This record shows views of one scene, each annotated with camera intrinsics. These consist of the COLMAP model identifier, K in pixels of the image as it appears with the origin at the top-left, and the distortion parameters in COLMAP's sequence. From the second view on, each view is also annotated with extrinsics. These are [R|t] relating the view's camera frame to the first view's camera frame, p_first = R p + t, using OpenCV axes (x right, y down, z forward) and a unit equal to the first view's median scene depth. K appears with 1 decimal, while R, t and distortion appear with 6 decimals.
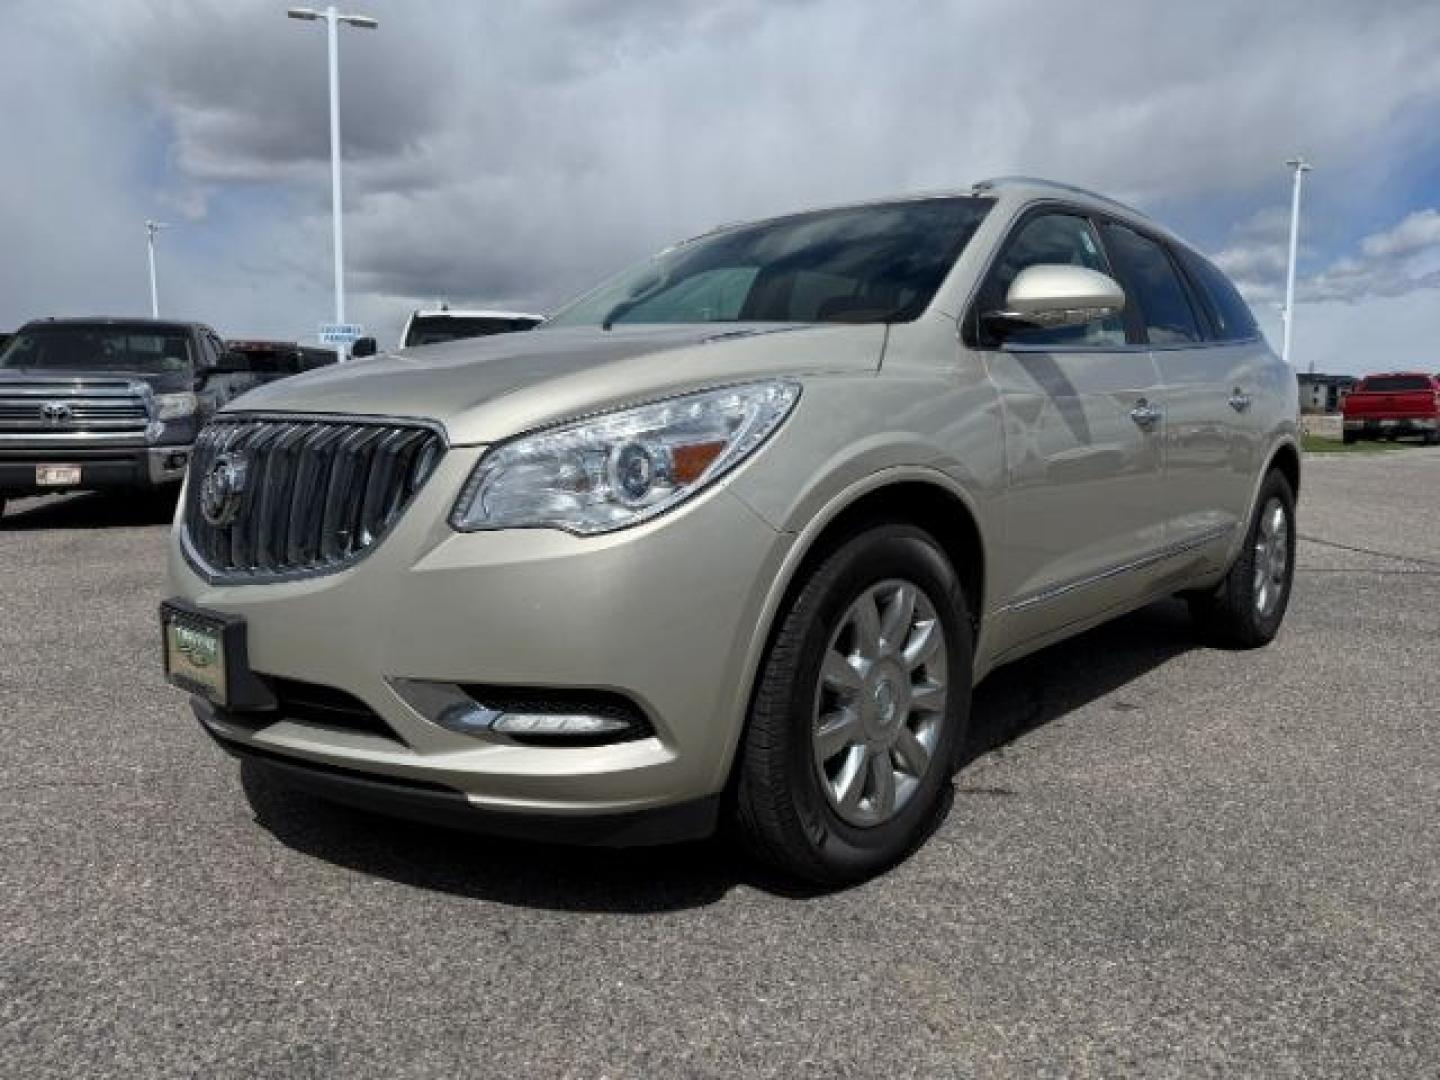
lens RADIAL K [[984.4, 0, 724.3], [0, 984.4, 539.6], [0, 0, 1]] dist [0.003001, -0.001541]
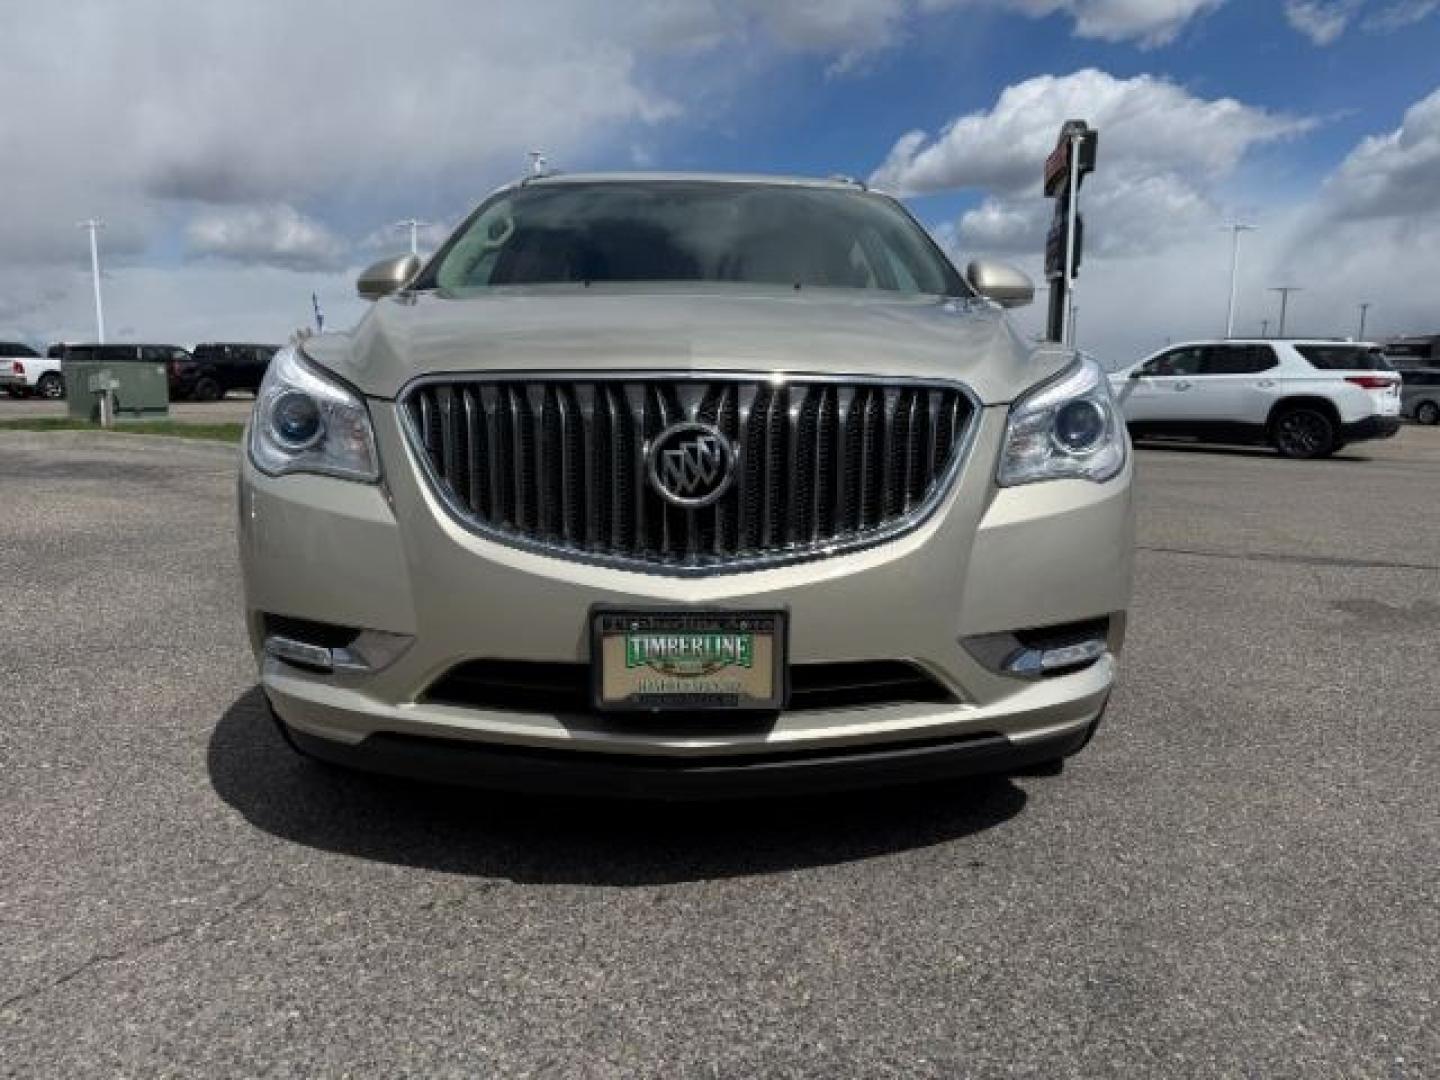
lens RADIAL K [[984.4, 0, 724.3], [0, 984.4, 539.6], [0, 0, 1]] dist [0.003001, -0.001541]
pose [[0.766140, -0.093871, 0.635781, -1.144274], [0.080081, 0.995509, 0.050483, -0.028514], [-0.637665, 0.012237, 0.770217, 0.374213]]
